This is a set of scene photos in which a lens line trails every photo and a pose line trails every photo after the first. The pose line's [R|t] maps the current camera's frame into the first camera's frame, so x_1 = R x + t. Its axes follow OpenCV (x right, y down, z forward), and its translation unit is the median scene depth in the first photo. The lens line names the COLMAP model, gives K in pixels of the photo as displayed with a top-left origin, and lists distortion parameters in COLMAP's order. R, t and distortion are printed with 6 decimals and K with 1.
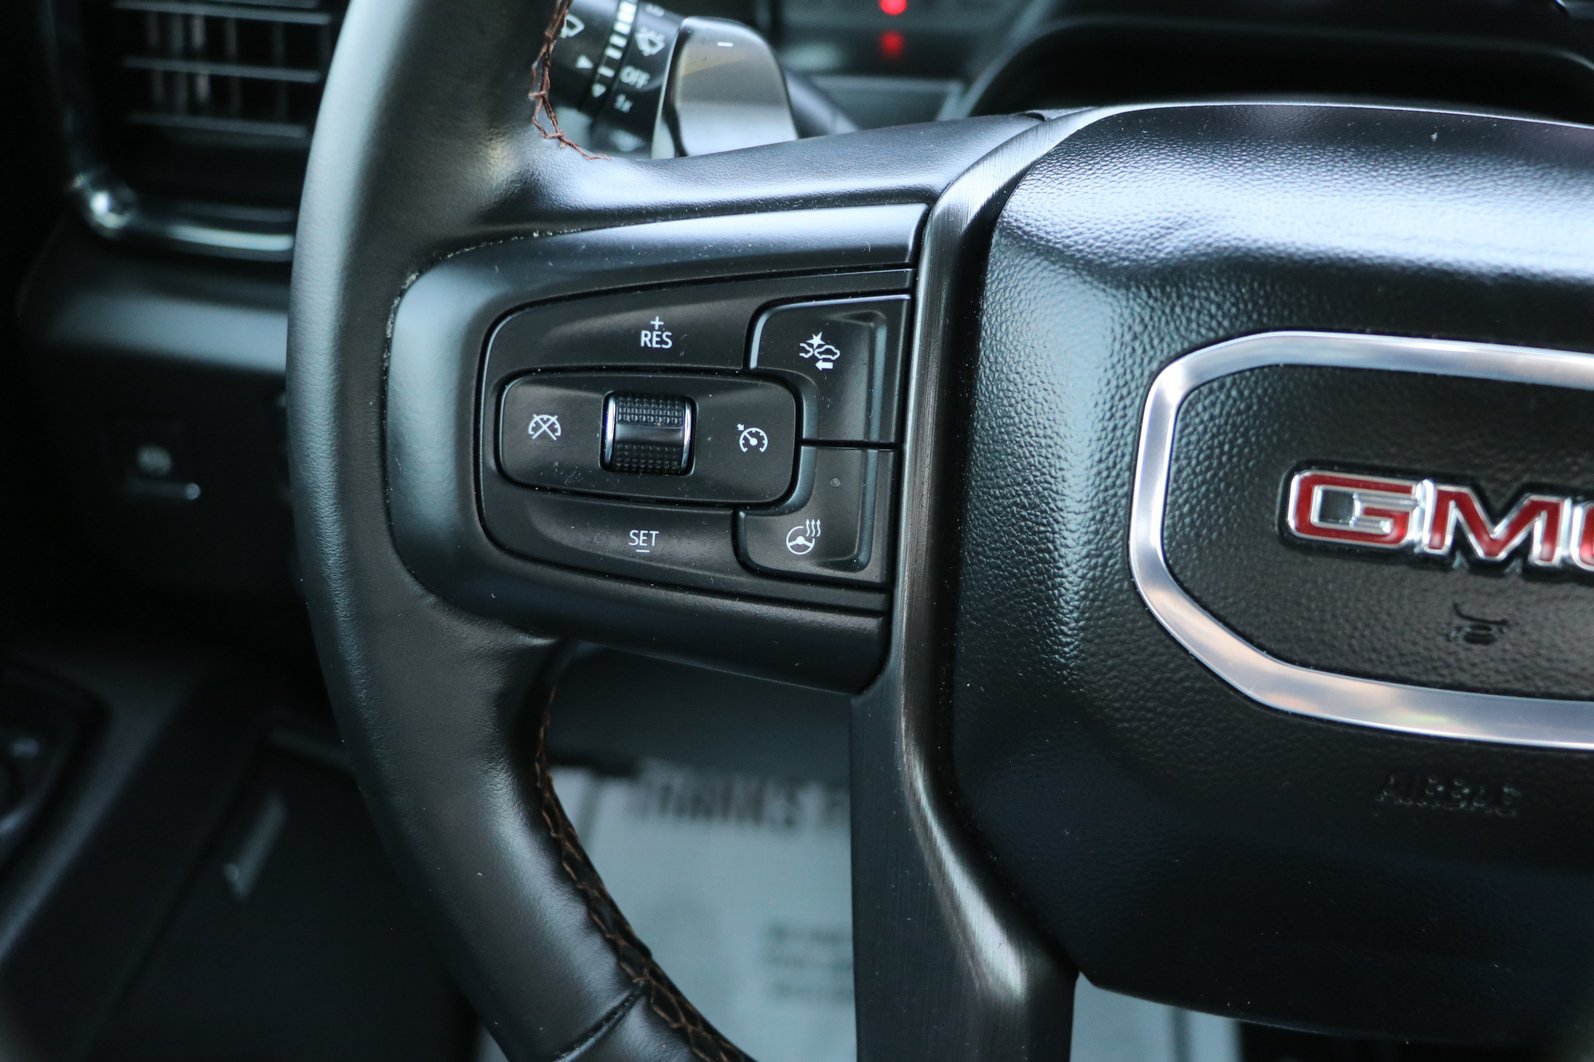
lens RADIAL K [[1785.8, 0, 797.0], [0, 1785.8, 531.0], [0, 0, 1]] dist [-0.088125, 0.058433]
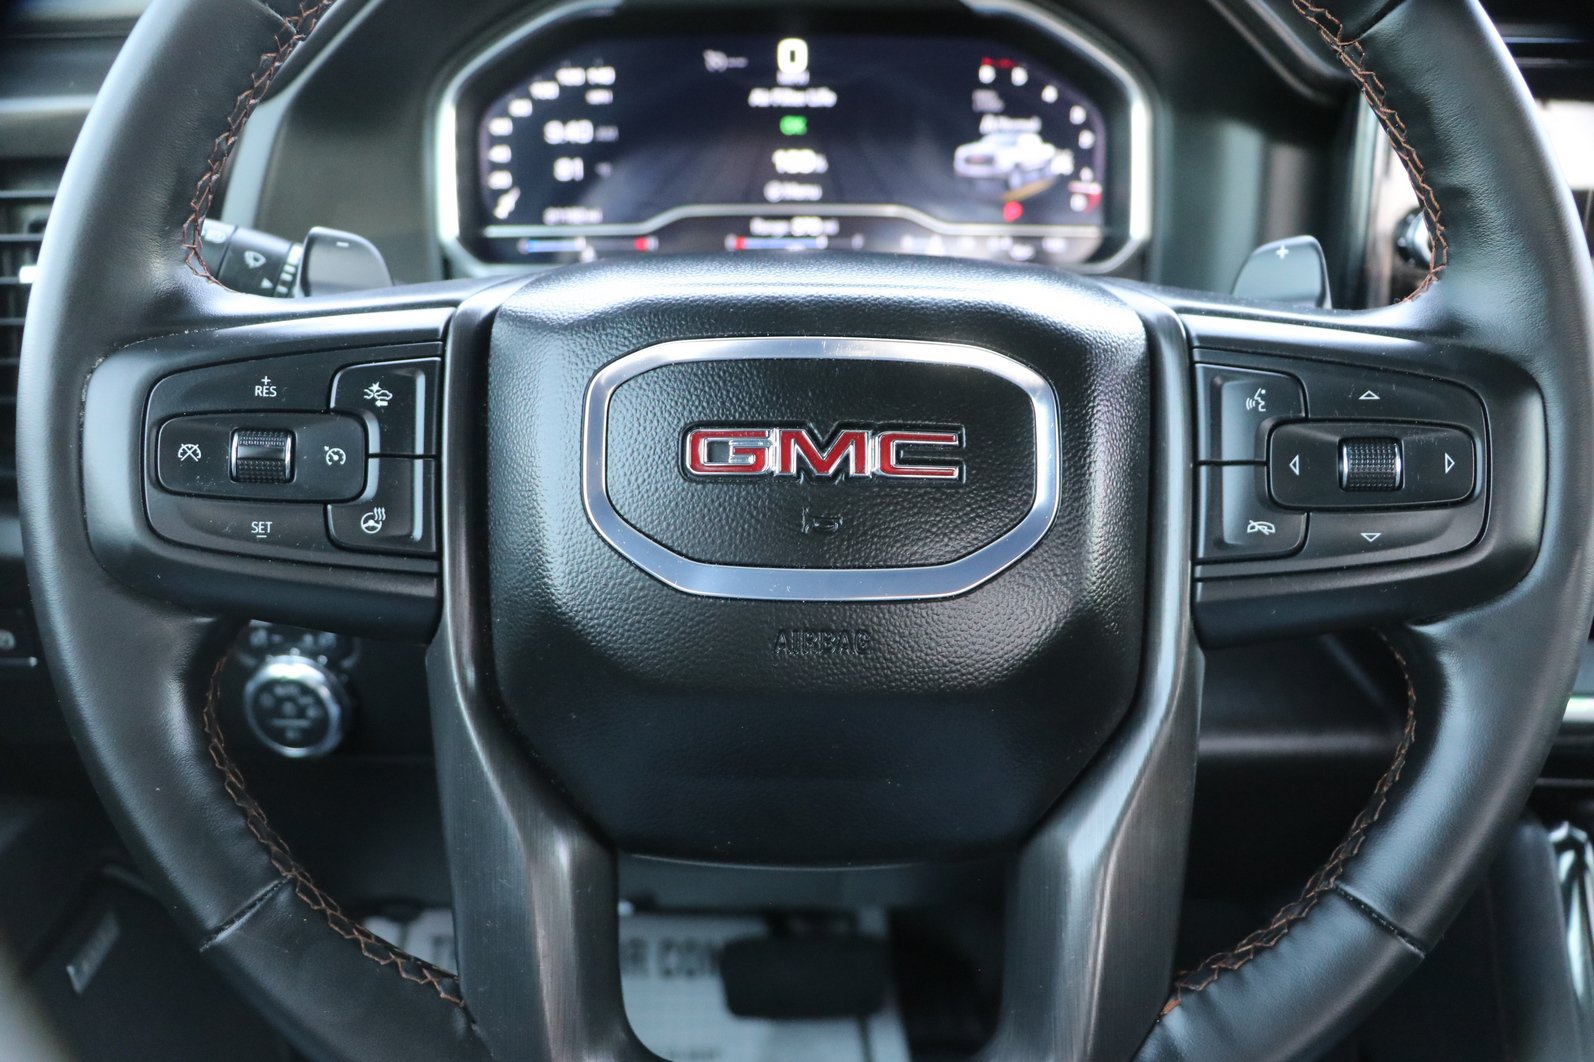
lens RADIAL K [[1361.4, 0, 797.0], [0, 1361.4, 531.0], [0, 0, 1]] dist [-0.190990, 0.168756]
pose [[0.988708, -0.072023, 0.131415, 0.204355], [0.101021, 0.968055, -0.229485, 0.301294], [-0.110689, 0.240169, 0.964400, -0.082991]]
